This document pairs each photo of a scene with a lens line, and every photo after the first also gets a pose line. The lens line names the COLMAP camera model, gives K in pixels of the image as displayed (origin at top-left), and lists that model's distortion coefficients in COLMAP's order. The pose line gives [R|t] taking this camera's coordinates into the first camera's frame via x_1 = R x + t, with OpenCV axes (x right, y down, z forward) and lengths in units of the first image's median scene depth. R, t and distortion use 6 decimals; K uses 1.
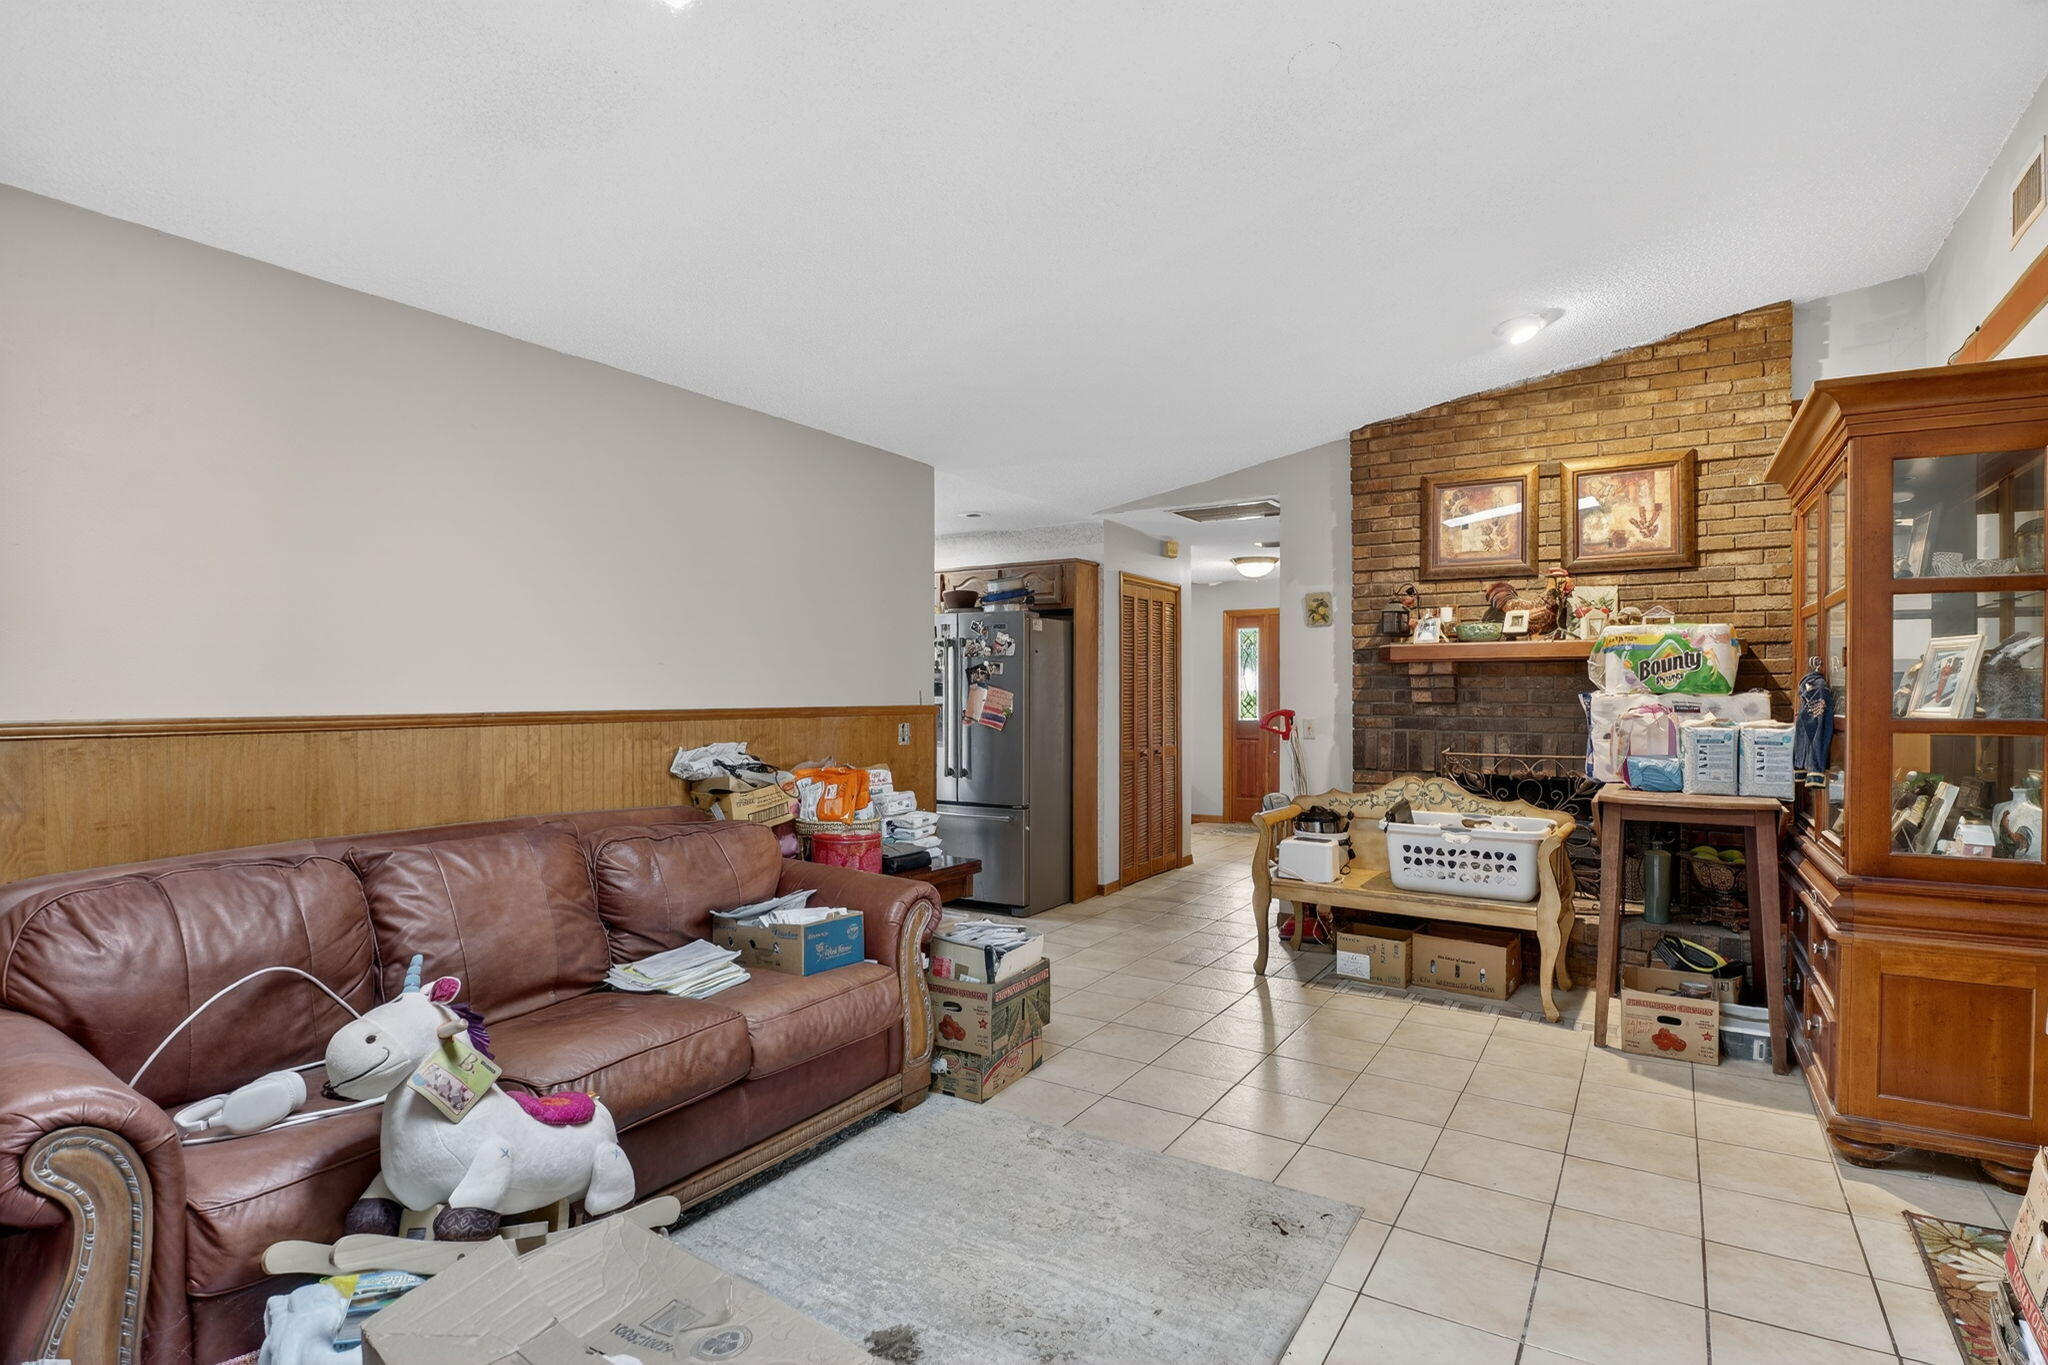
lens RADIAL K [[999.4, 0, 1025.2], [0, 999.4, 657.9], [0, 0, 1]] dist [-0.001384, -0.014667]
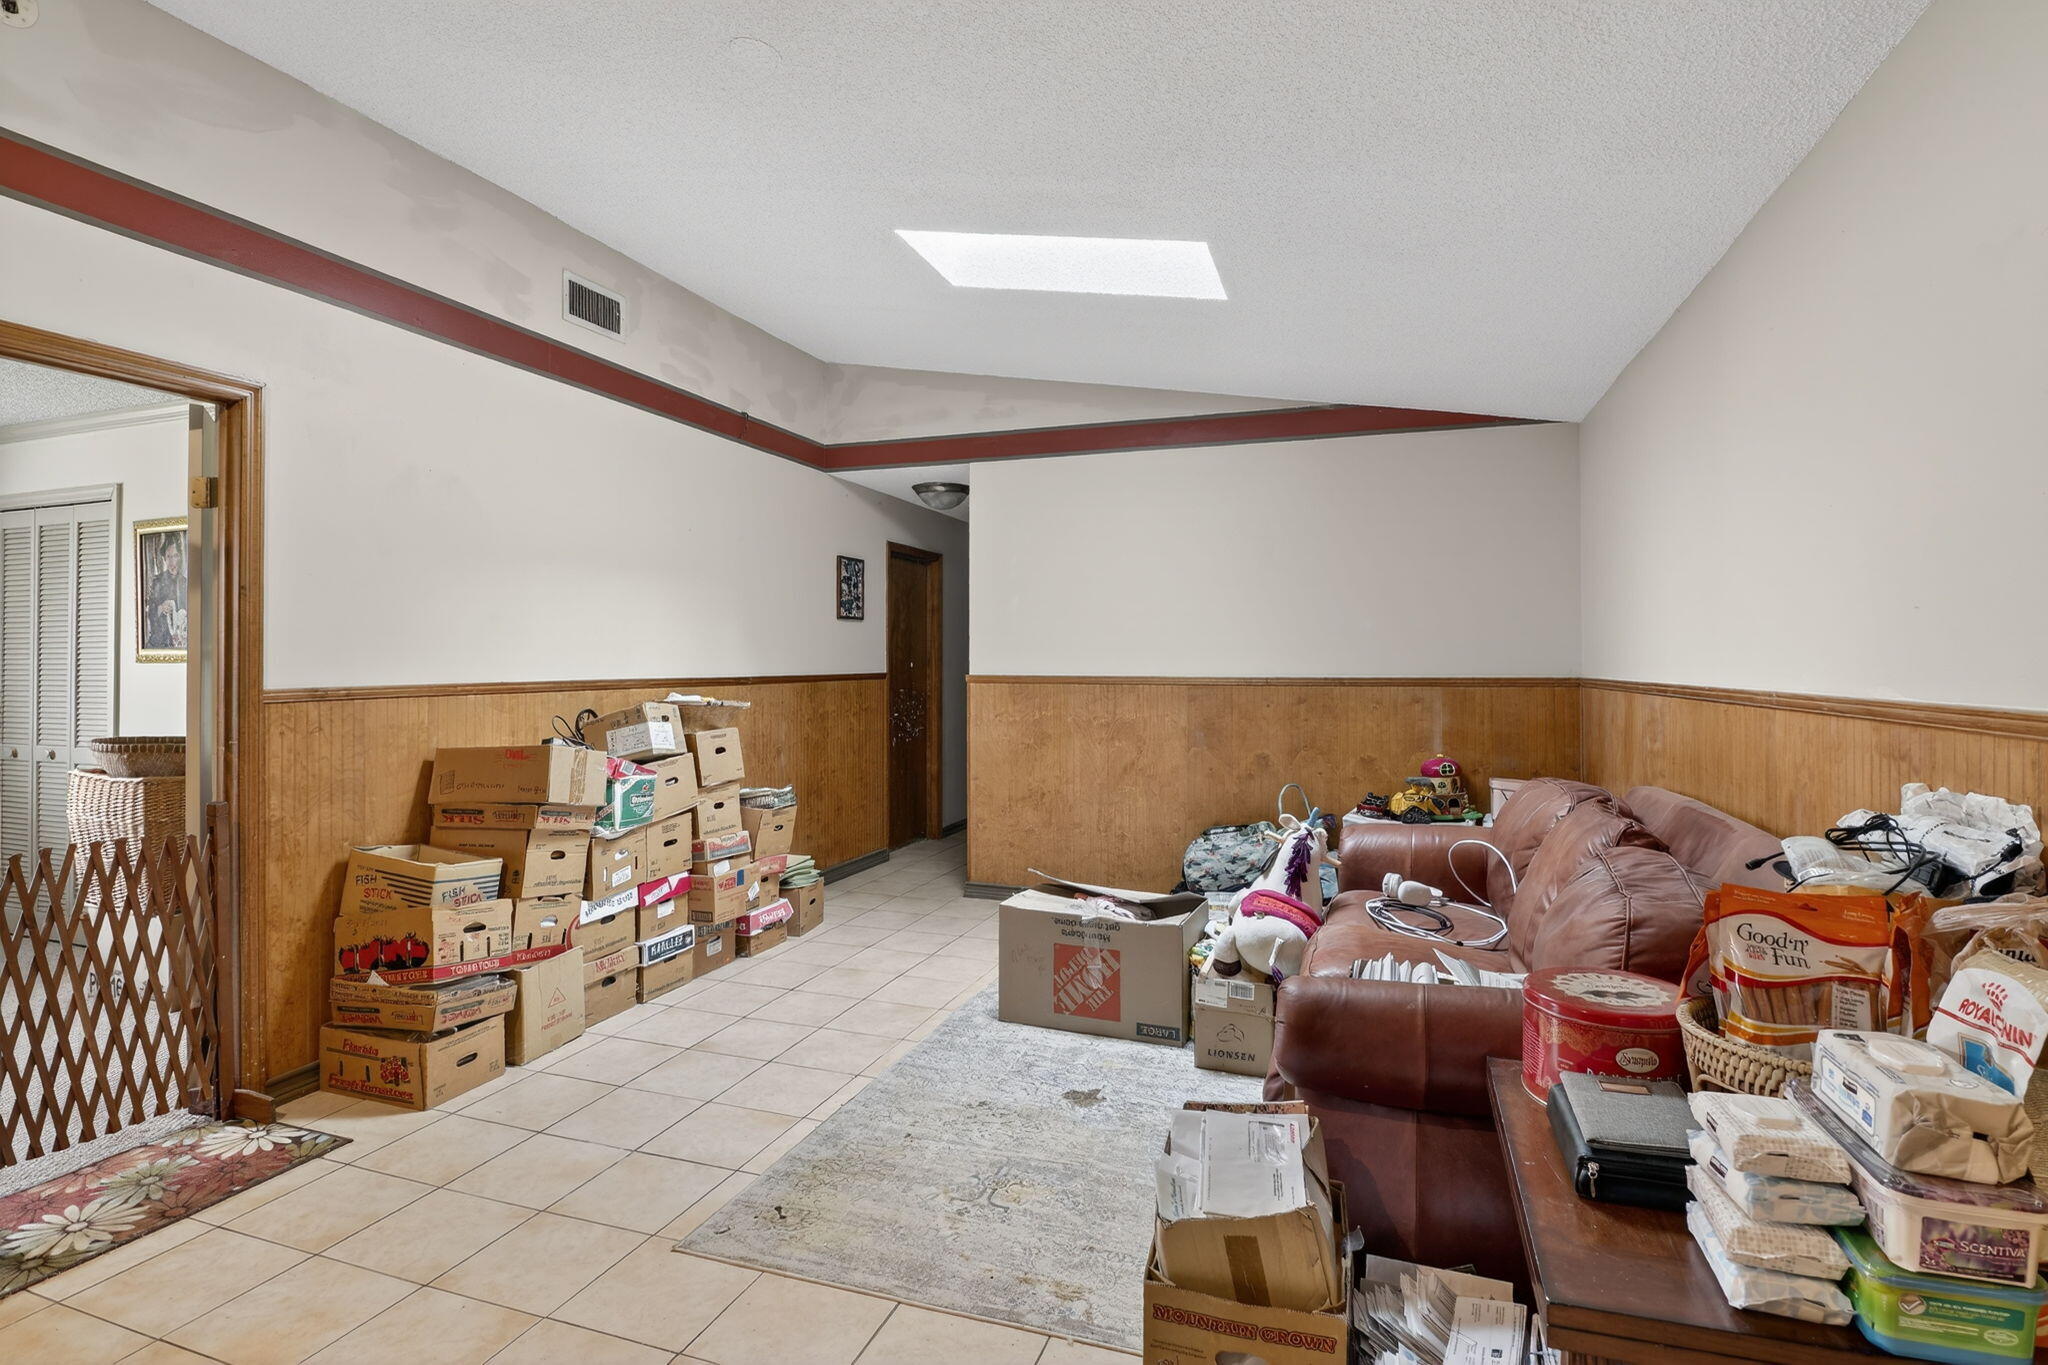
lens RADIAL K [[999.4, 0, 1025.2], [0, 999.4, 657.9], [0, 0, 1]] dist [-0.001384, -0.014667]
pose [[-0.973624, 0.000793, -0.228158, 0.207550], [0.007475, 0.999568, -0.028422, 0.051324], [0.228037, -0.029378, -0.973209, 1.712310]]
